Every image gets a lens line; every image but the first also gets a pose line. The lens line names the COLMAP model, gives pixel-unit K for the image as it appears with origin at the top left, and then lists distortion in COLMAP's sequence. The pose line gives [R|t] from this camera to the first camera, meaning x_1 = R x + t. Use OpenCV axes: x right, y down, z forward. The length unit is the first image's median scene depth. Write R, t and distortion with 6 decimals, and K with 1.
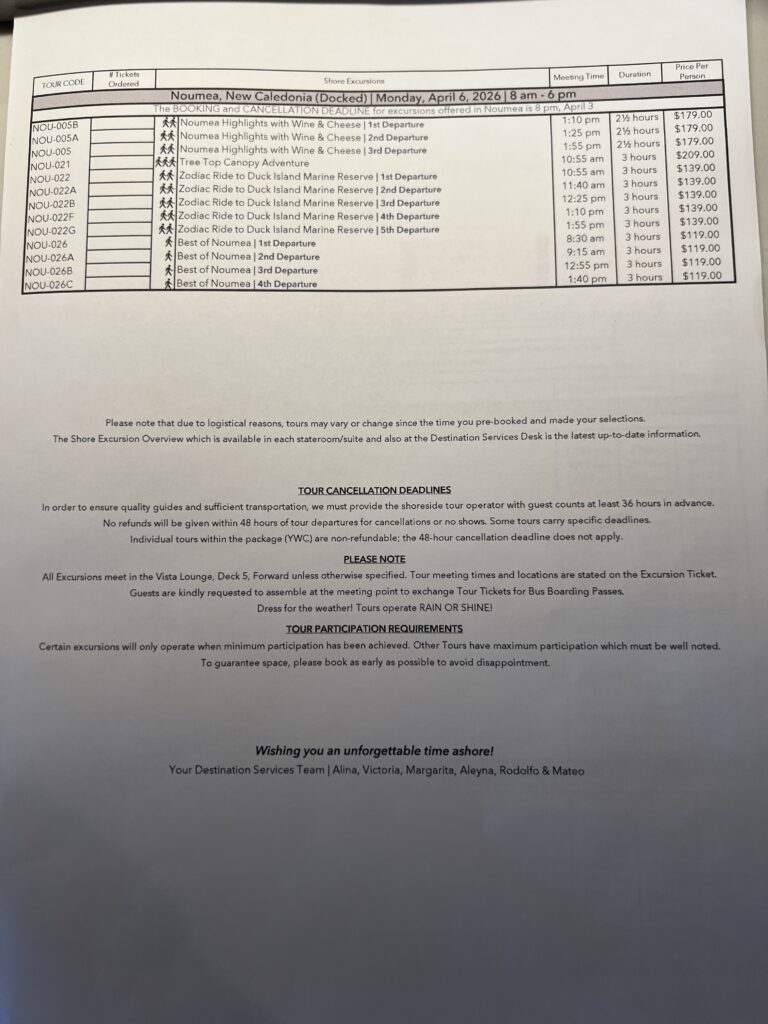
lens RADIAL K [[784.0, 0, 384.0], [0, 784.0, 512.0], [0, 0, 1]] dist [0.007133, 0.002966]
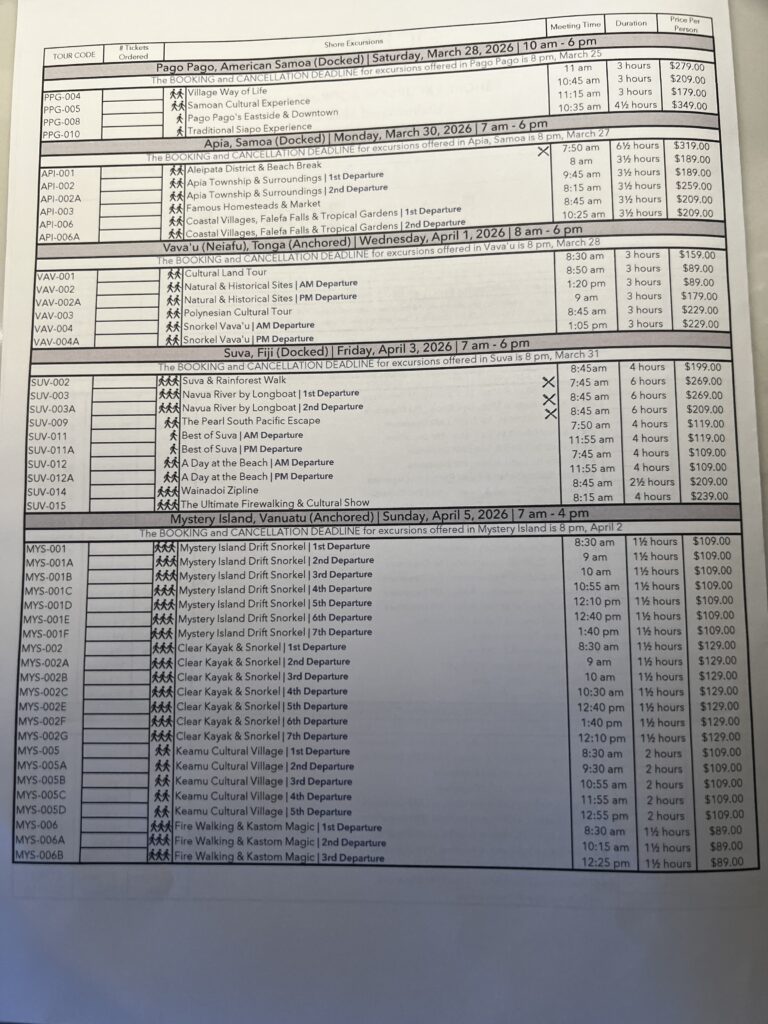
lens RADIAL K [[763.4, 0, 374.9], [0, 763.4, 509.6], [0, 0, 1]] dist [-0.022352, 0.053961]
pose [[0.999877, 0.000019, -0.015690, -0.002469], [0.000296, 0.999798, 0.020076, -0.341413], [0.015687, -0.020078, 0.999675, 0.040324]]
